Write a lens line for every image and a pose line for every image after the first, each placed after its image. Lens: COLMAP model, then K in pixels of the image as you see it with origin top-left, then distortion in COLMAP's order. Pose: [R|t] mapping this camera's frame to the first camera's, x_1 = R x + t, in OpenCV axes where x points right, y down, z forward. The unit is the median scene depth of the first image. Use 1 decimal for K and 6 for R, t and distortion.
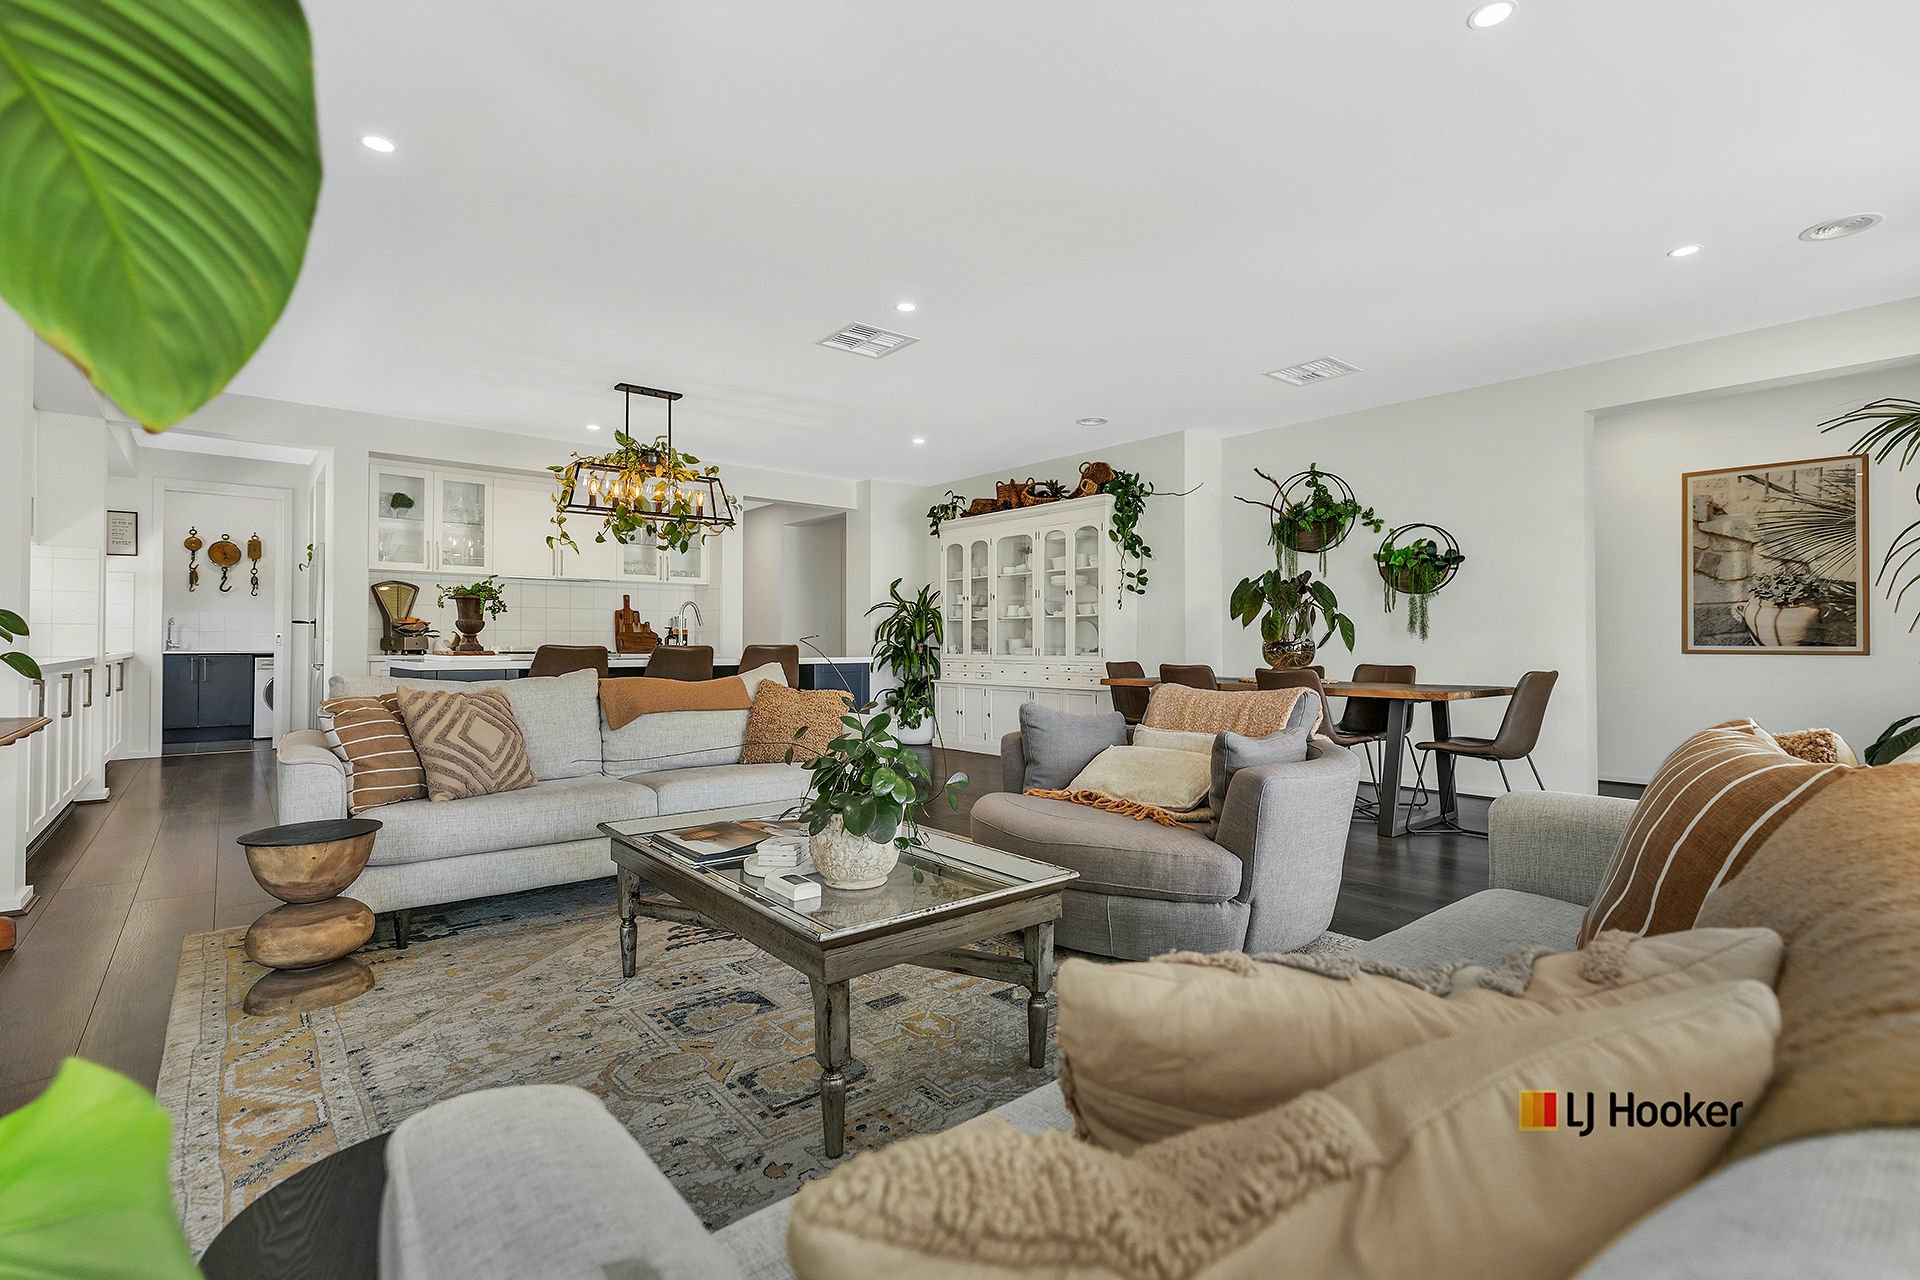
lens RADIAL K [[885.8, 0, 954.0], [0, 885.8, 636.7], [0, 0, 1]] dist [-0.002917, 0.000161]
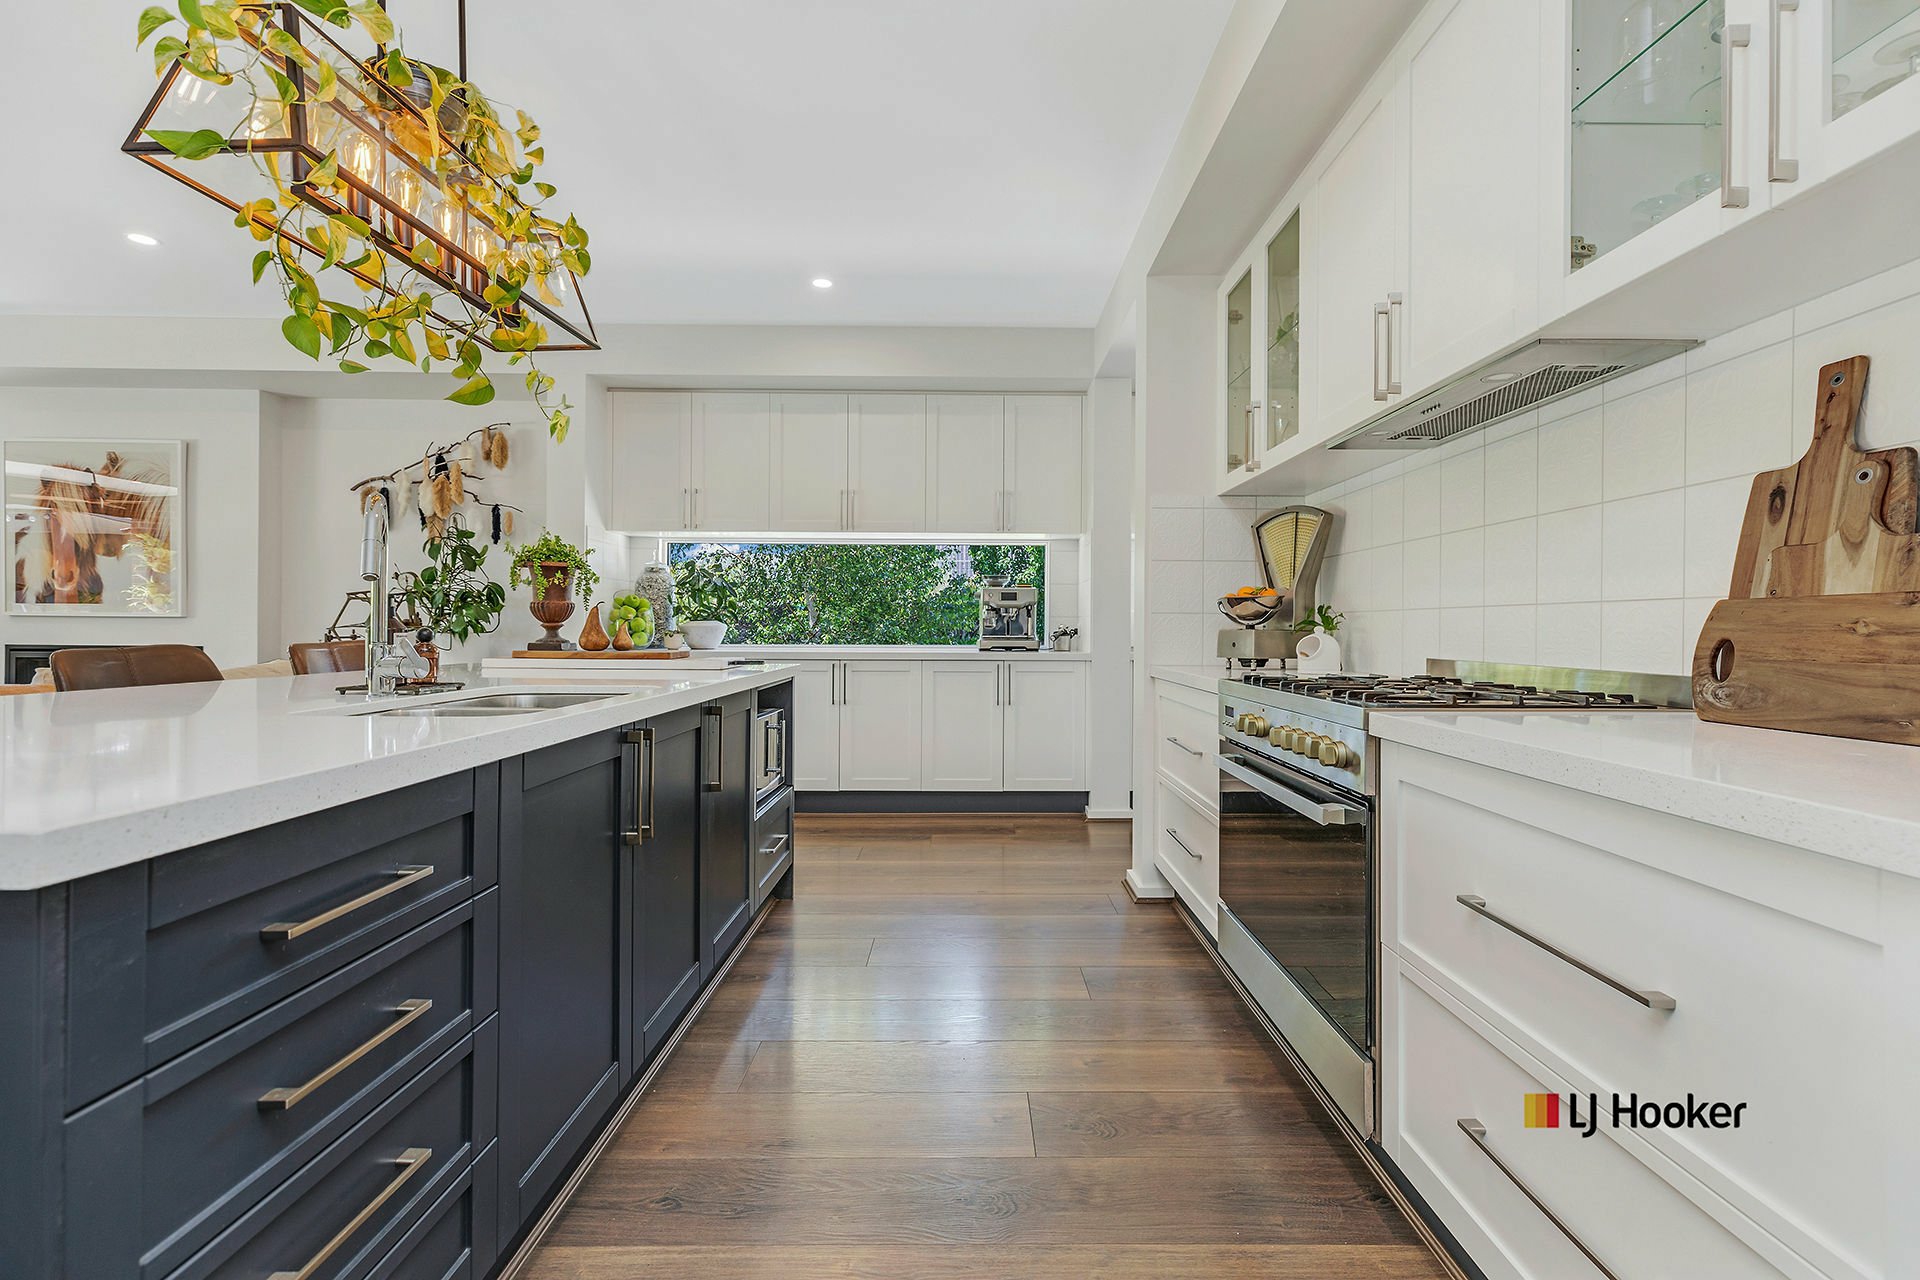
lens RADIAL K [[885.8, 0, 963.9], [0, 885.8, 631.6], [0, 0, 1]] dist [-0.002917, 0.000161]
pose [[-0.625863, -0.007451, -0.779898, -0.173510], [-0.005553, 0.999972, -0.005097, 0.003686], [0.779913, 0.001141, -0.625886, 1.145707]]
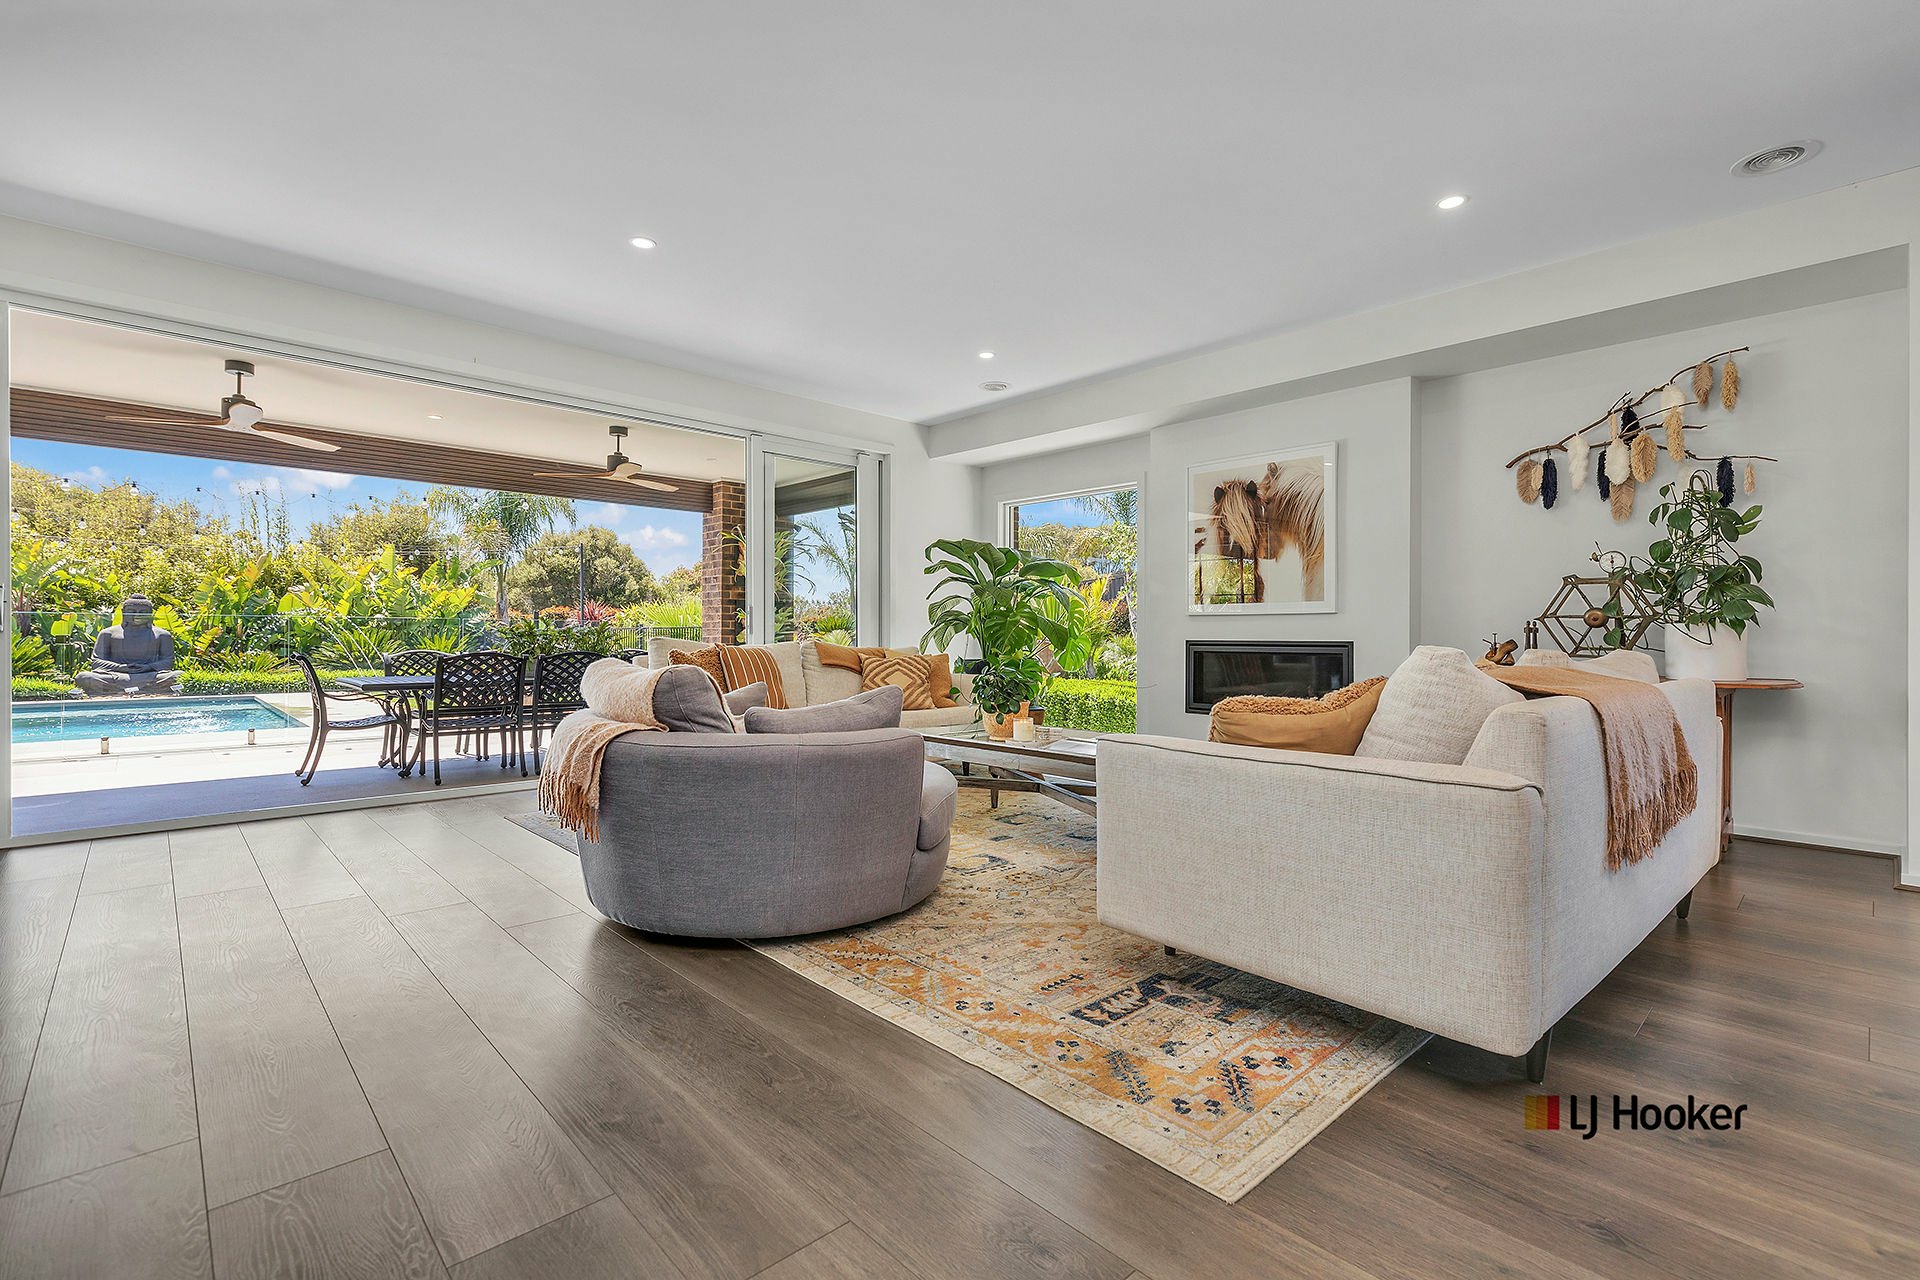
lens RADIAL K [[885.8, 0, 957.8], [0, 885.8, 634.9], [0, 0, 1]] dist [-0.002917, 0.000161]
pose [[-0.998620, -0.007423, -0.051983, 0.020389], [-0.006990, 0.999939, -0.008507, 0.018913], [0.052043, -0.008132, -0.998612, 0.918429]]
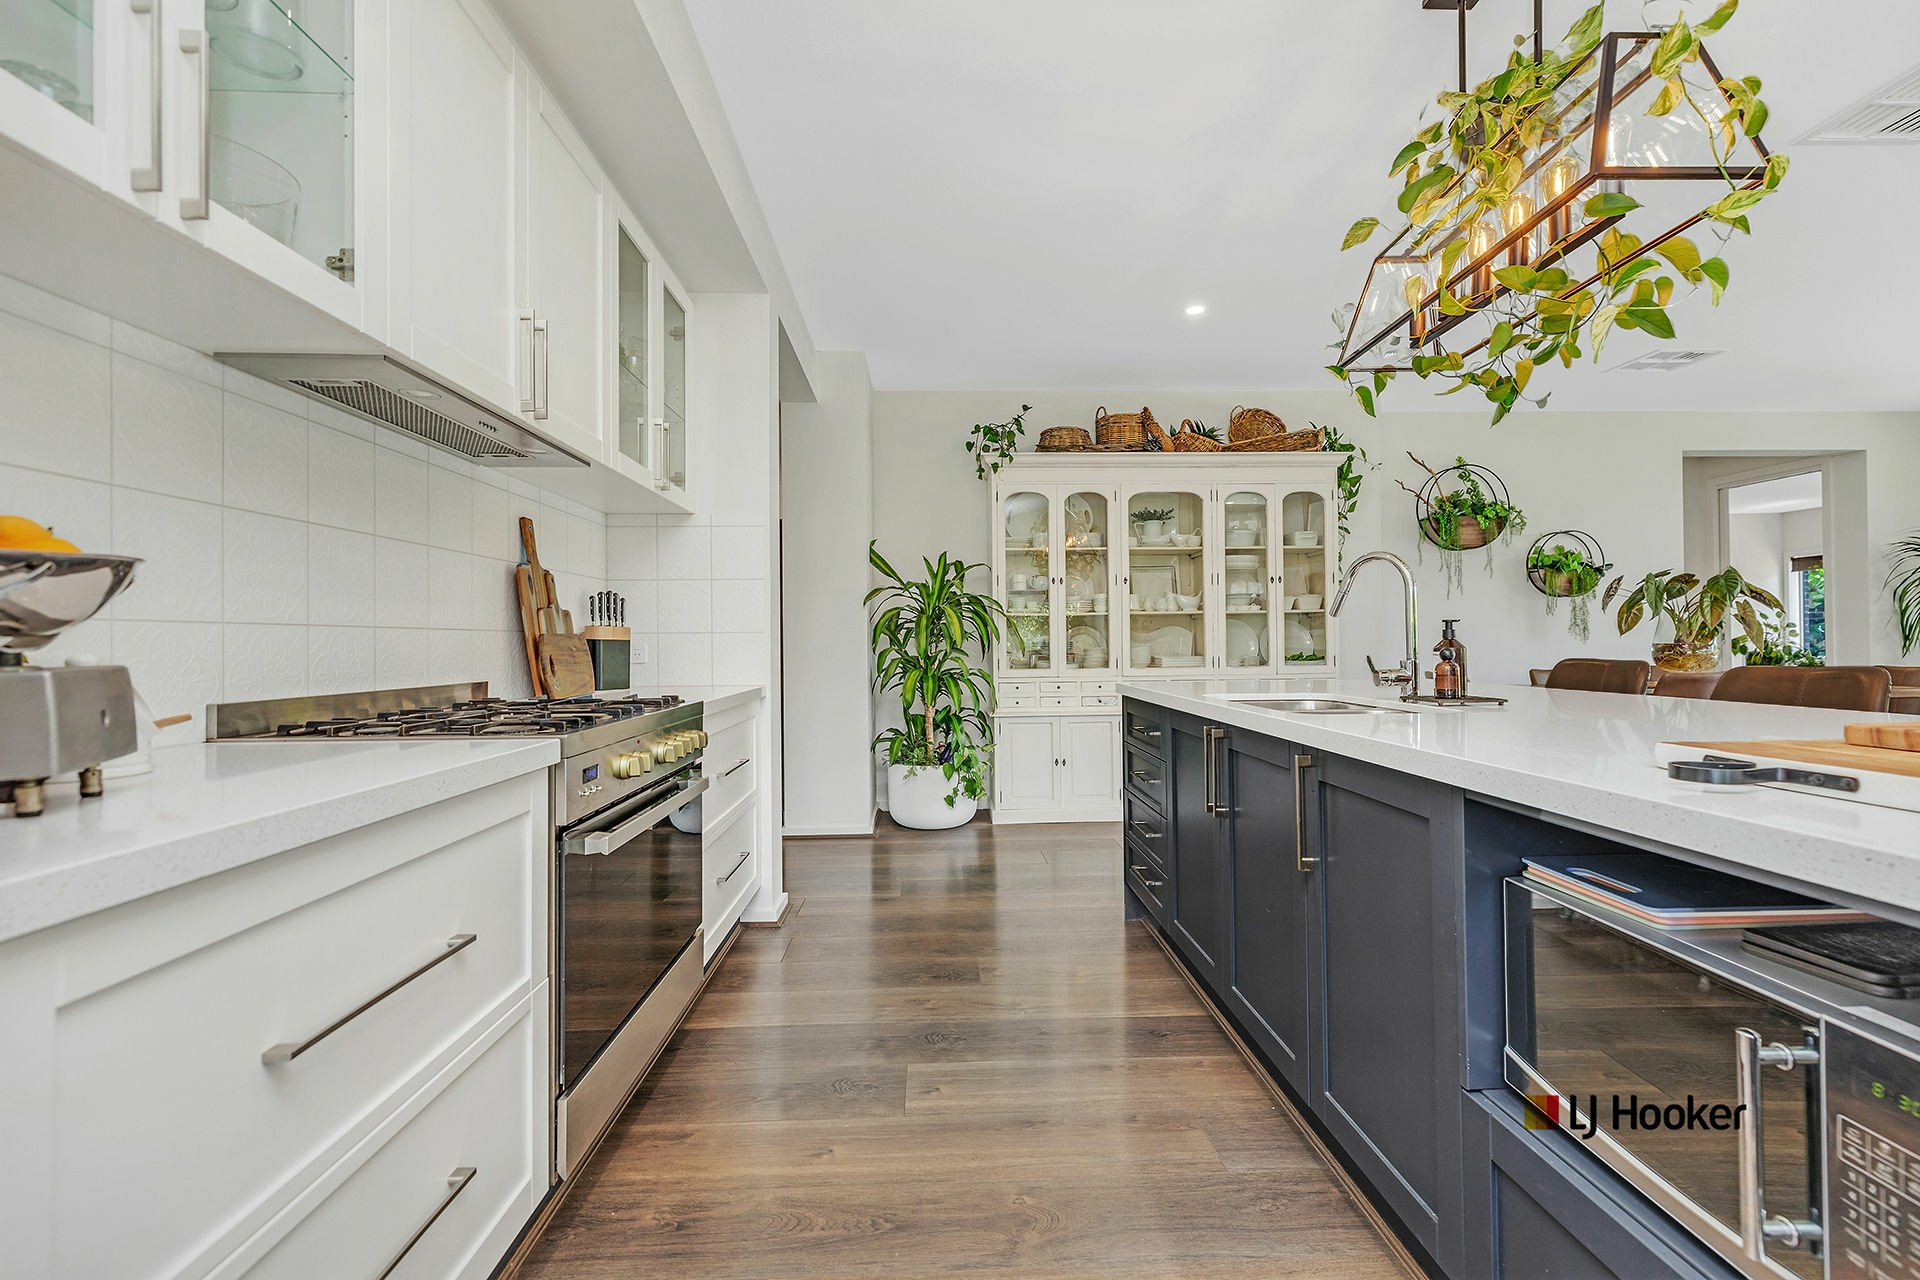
lens RADIAL K [[885.8, 0, 960.7], [0, 885.8, 621.9], [0, 0, 1]] dist [-0.002917, 0.000161]
pose [[0.600313, 0.010586, 0.799695, -0.629301], [0.006199, 0.999821, -0.017889, -0.003144], [-0.799741, 0.015696, 0.600140, 0.794860]]
